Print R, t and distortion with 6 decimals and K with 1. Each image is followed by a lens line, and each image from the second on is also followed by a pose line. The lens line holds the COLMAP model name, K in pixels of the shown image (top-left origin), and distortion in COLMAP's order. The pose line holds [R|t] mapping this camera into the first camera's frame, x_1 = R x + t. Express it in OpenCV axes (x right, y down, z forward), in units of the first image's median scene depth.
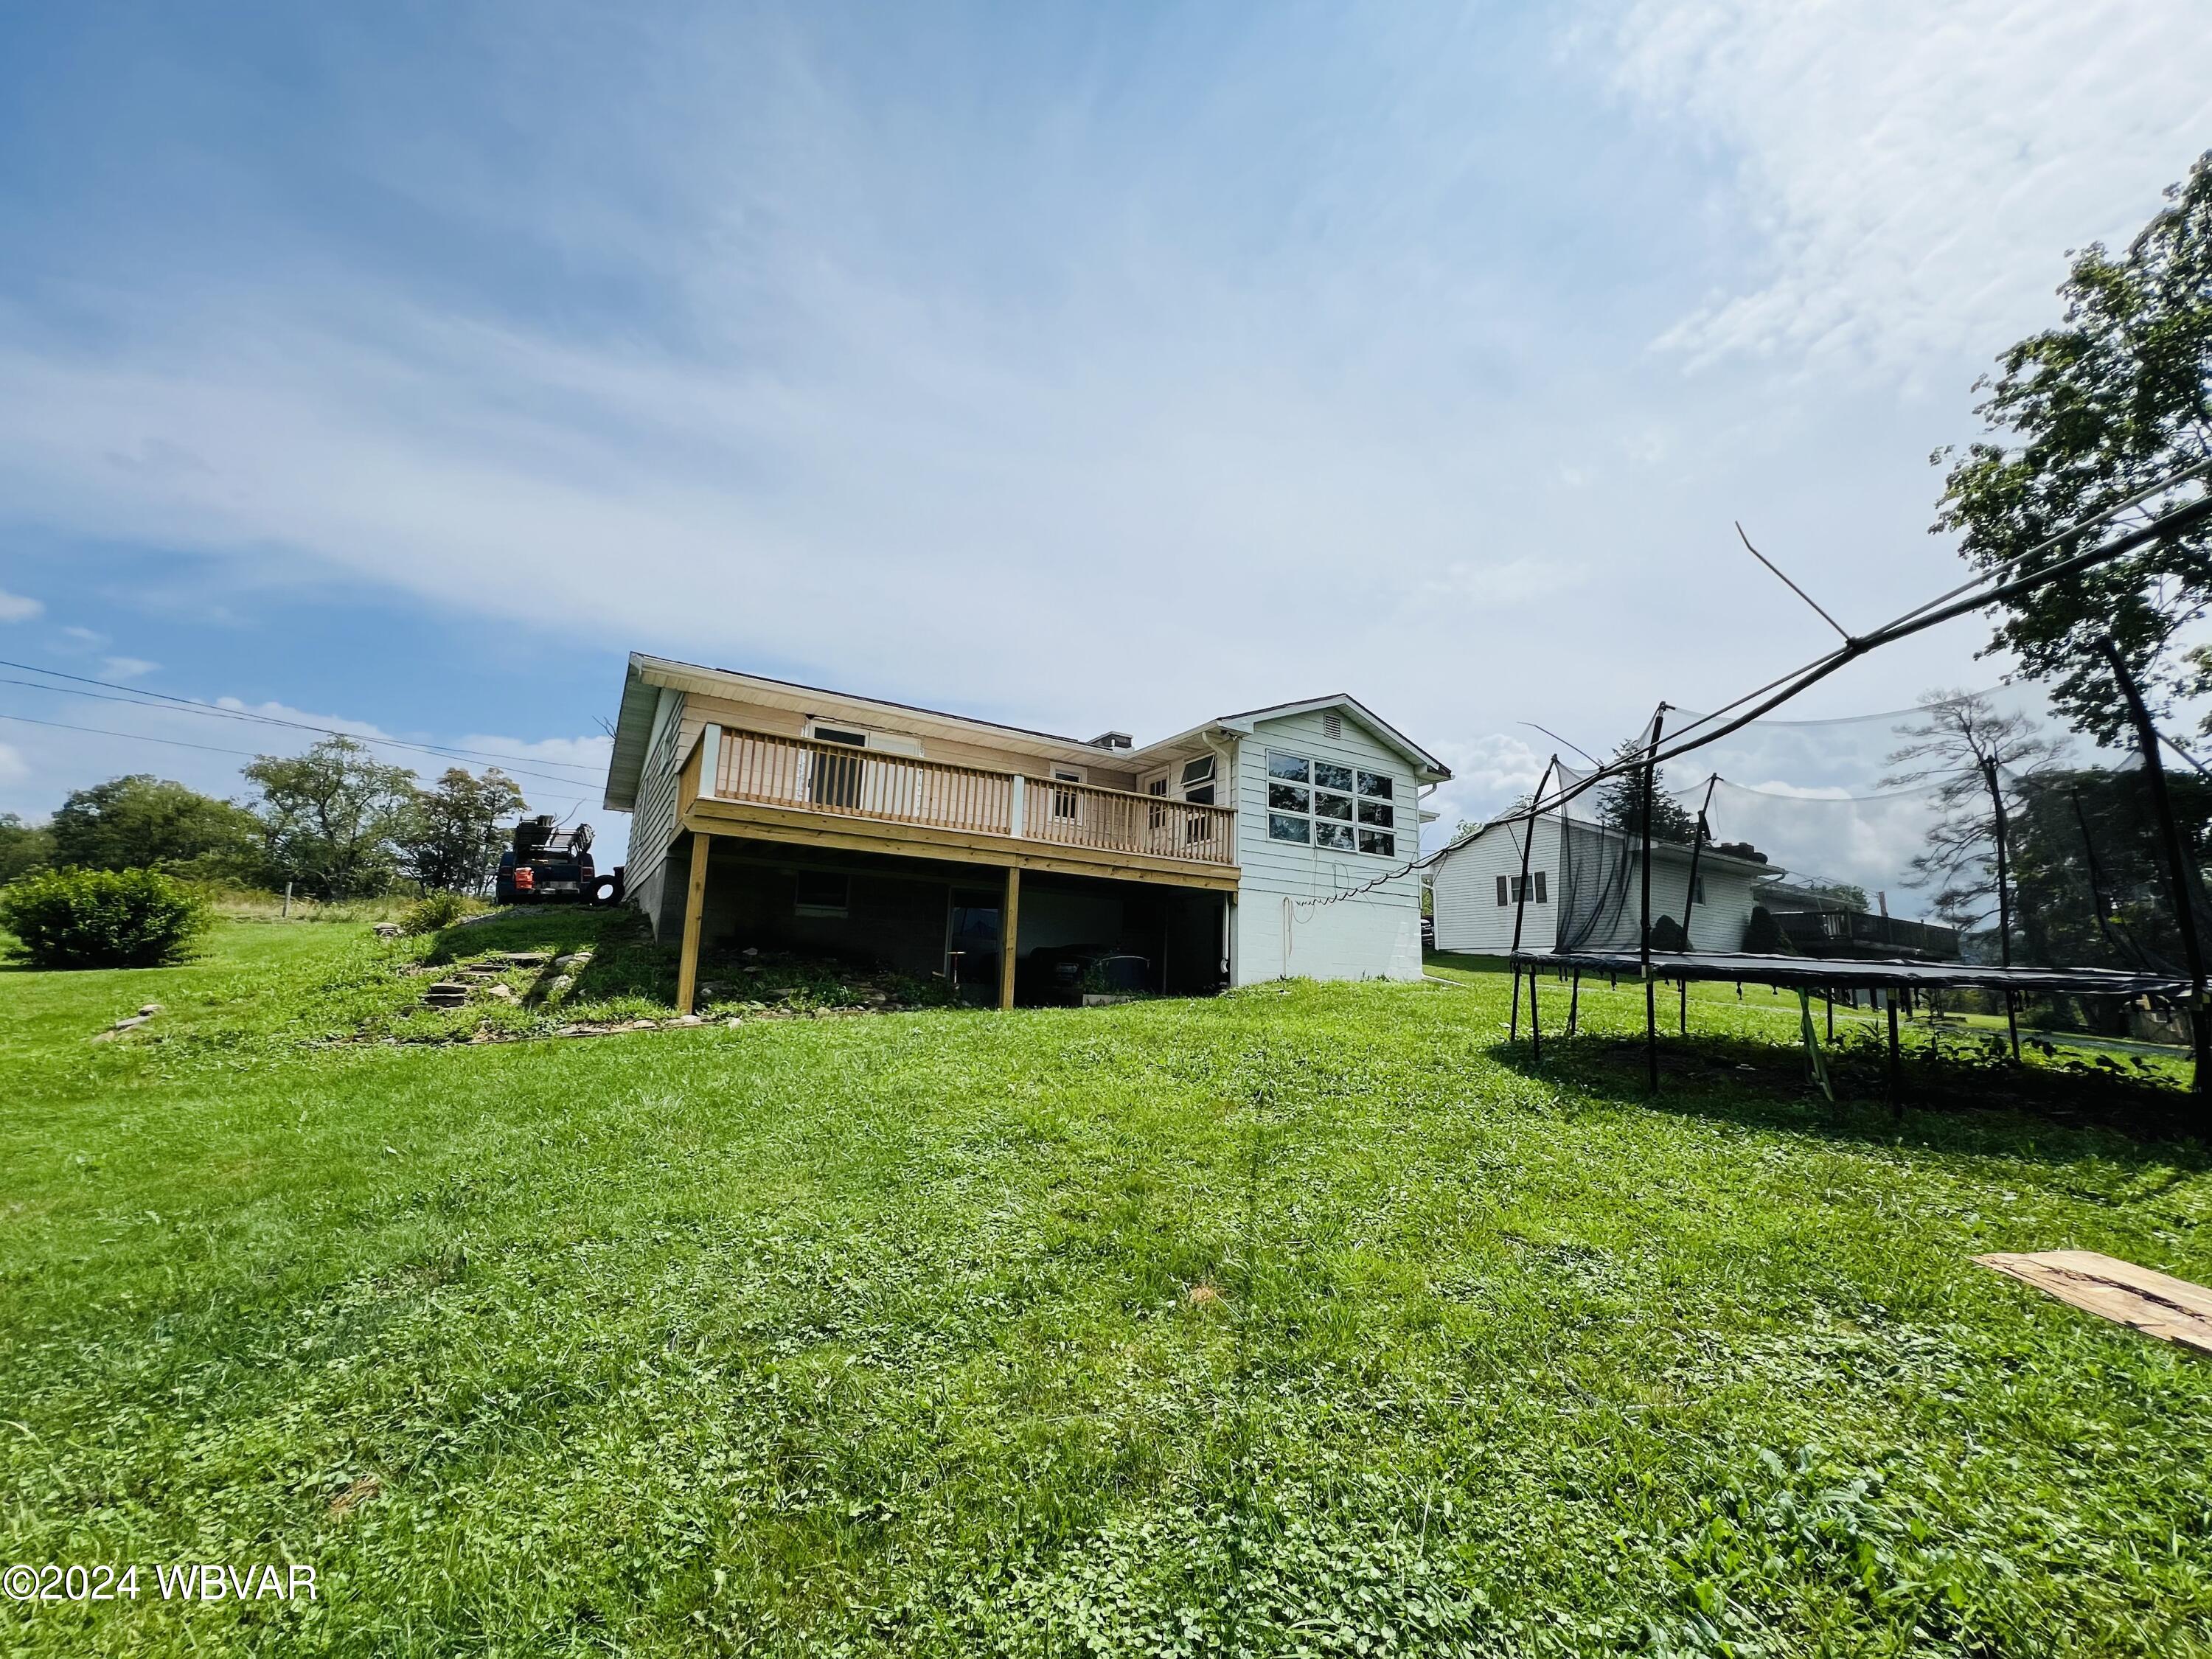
lens RADIAL K [[911.6, 0, 1038.6], [0, 911.6, 836.6], [0, 0, 1]] dist [0.001908, 0.000269]
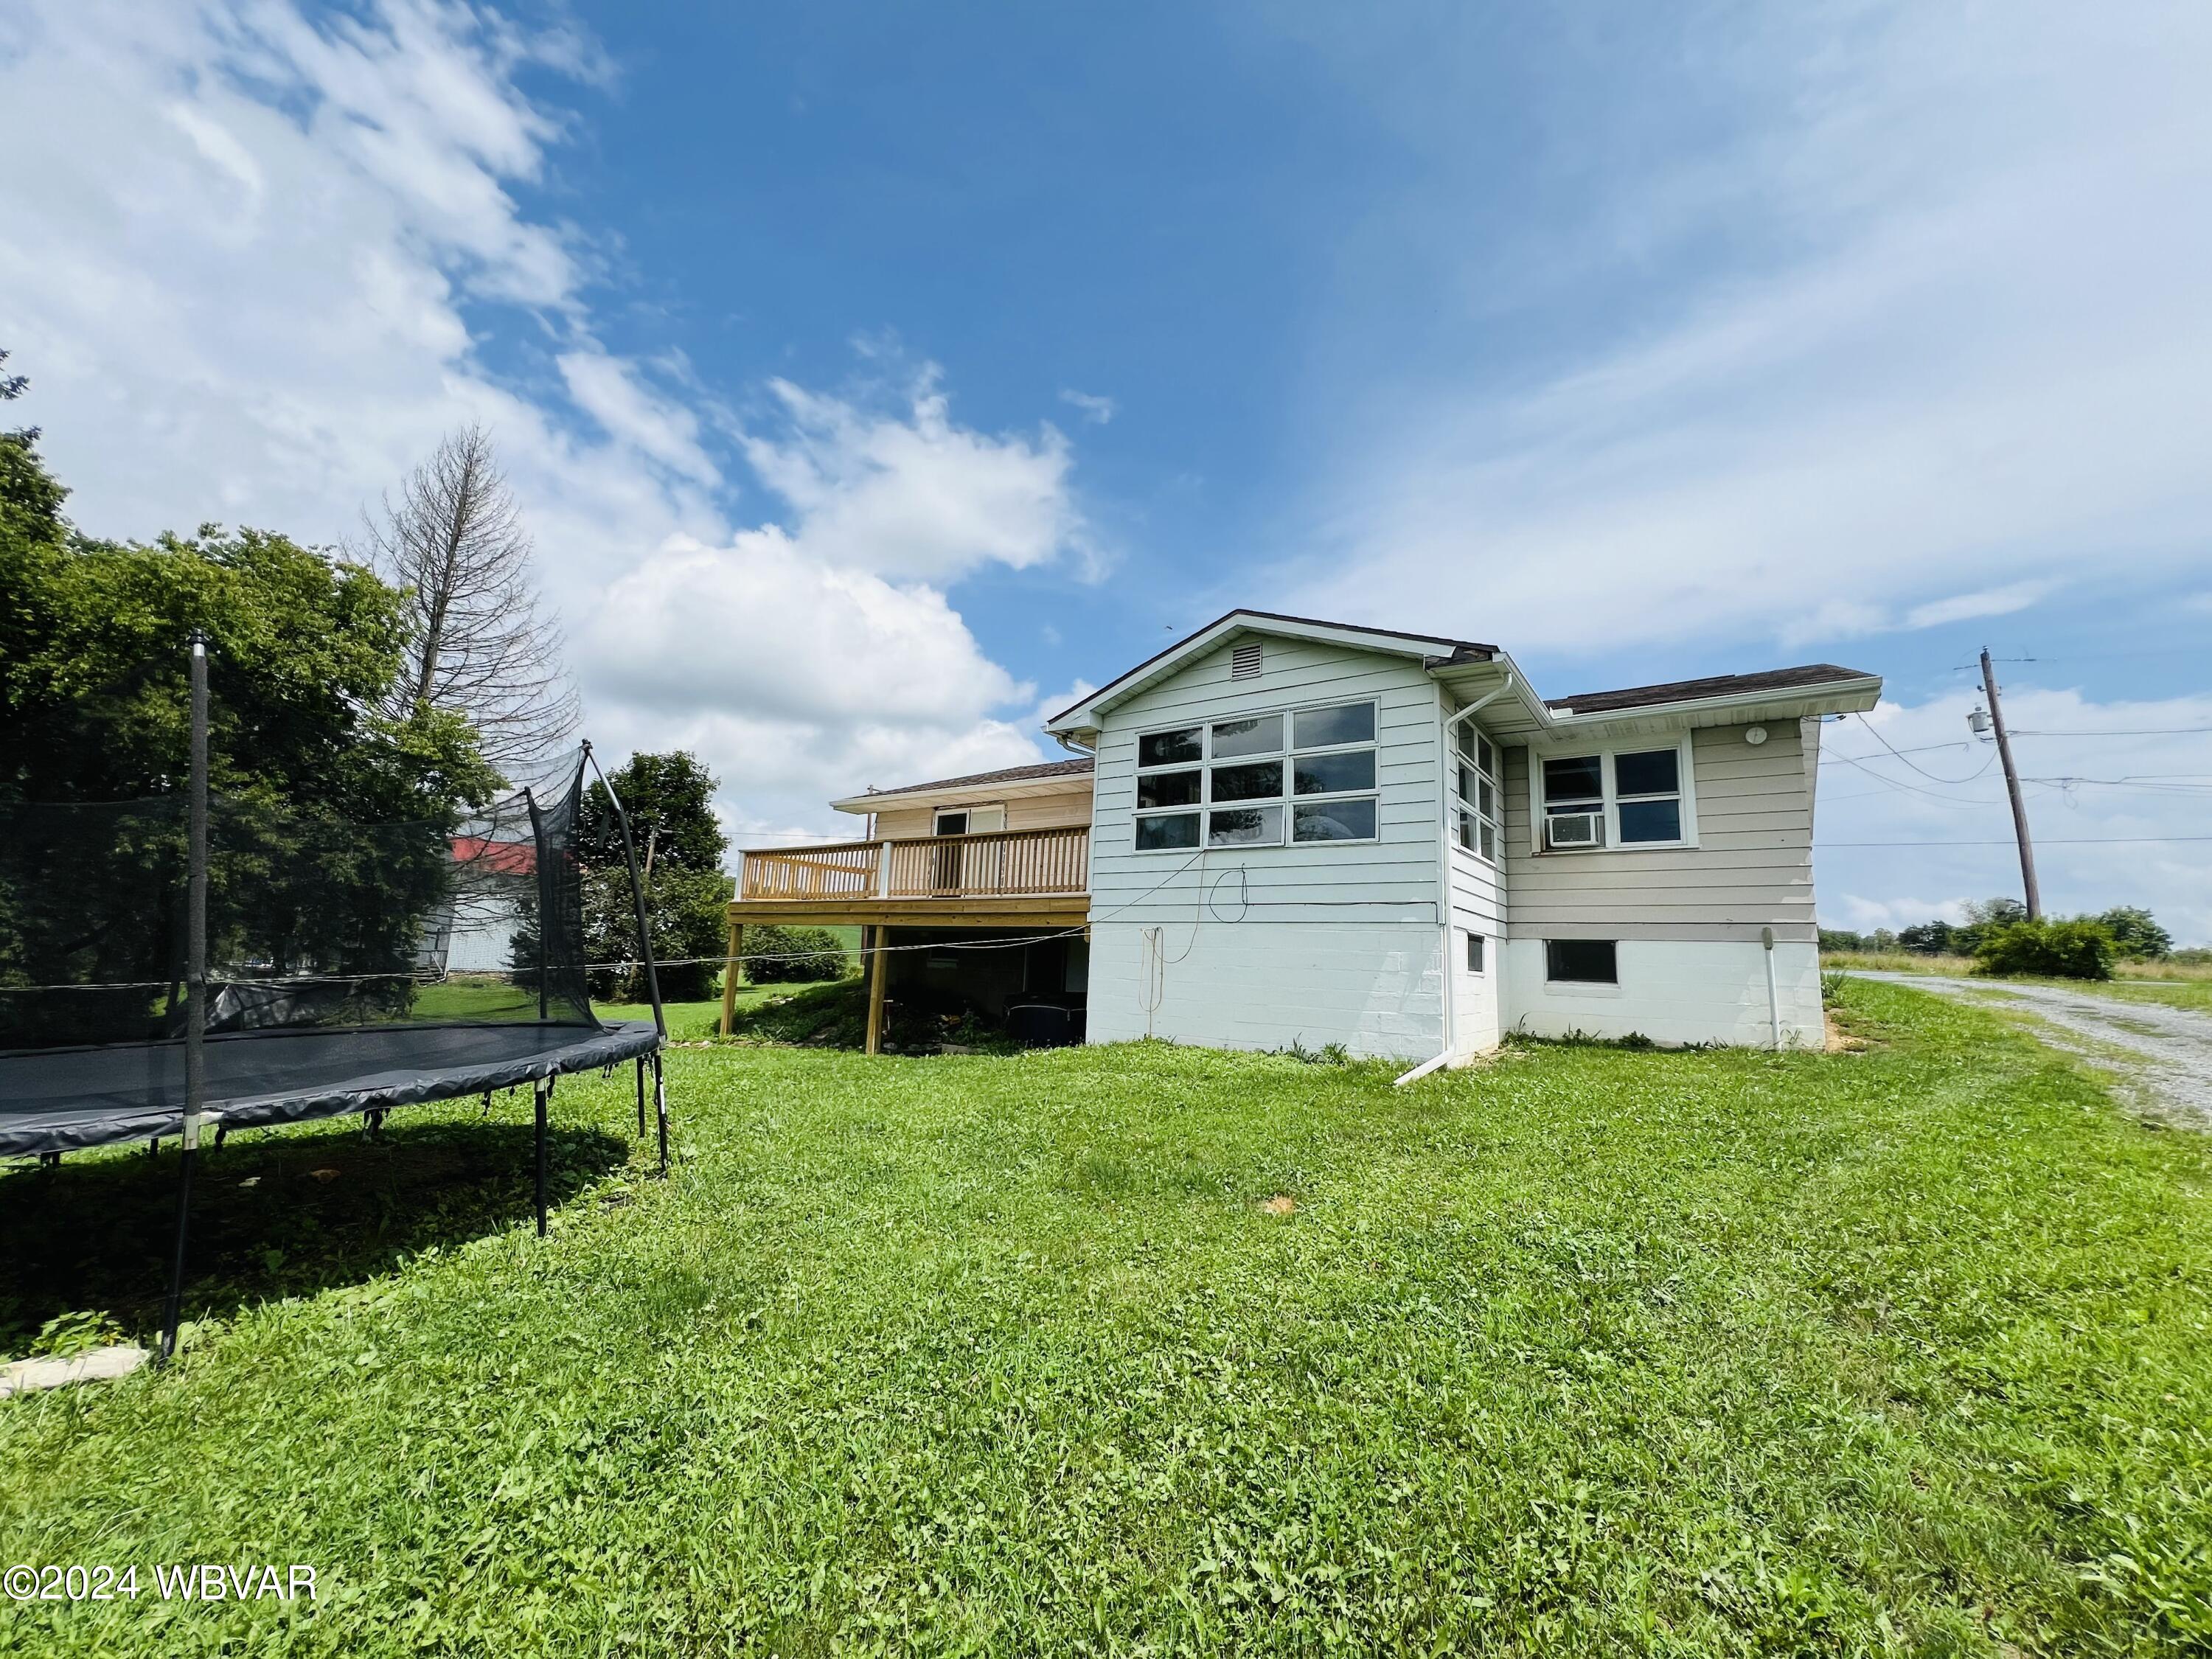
lens RADIAL K [[911.6, 0, 1038.6], [0, 911.6, 836.6], [0, 0, 1]] dist [0.001908, 0.000269]
pose [[0.367740, -0.158136, -0.916384, 0.885954], [0.117847, 0.985415, -0.122757, 0.070796], [0.922431, -0.062851, 0.381012, 0.625013]]
